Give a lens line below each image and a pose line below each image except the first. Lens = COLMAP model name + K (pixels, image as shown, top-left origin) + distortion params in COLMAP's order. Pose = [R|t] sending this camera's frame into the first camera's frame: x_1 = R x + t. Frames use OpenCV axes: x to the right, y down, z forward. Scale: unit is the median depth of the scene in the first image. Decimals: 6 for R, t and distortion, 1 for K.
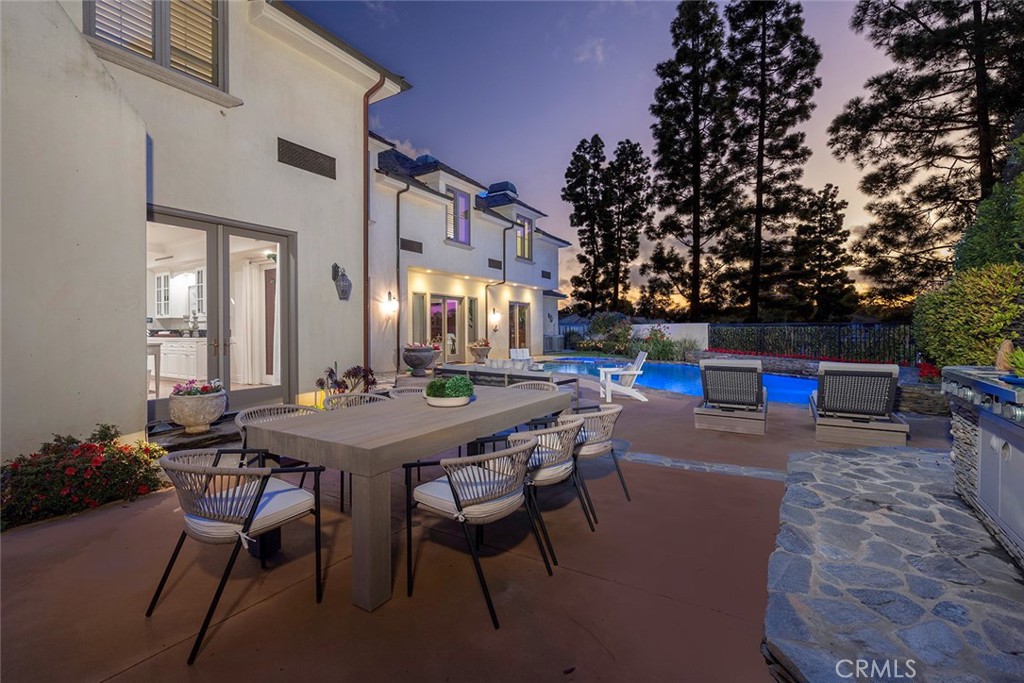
lens RADIAL K [[436.3, 0, 528.1], [0, 436.3, 330.6], [0, 0, 1]] dist [-0.000732, -0.000878]
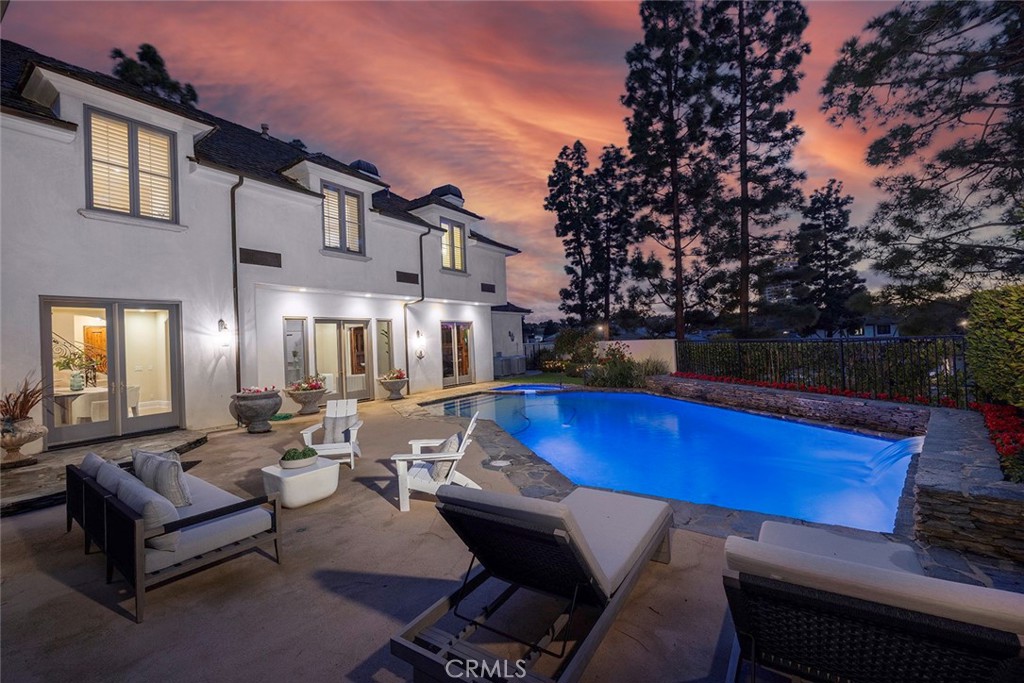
lens RADIAL K [[436.3, 0, 508.9], [0, 436.3, 338.8], [0, 0, 1]] dist [-0.000732, -0.000878]
pose [[0.998076, -0.040400, -0.047026, 0.100245], [0.039657, 0.999075, -0.016625, -0.011144], [0.047655, 0.014728, 0.998755, 0.129411]]
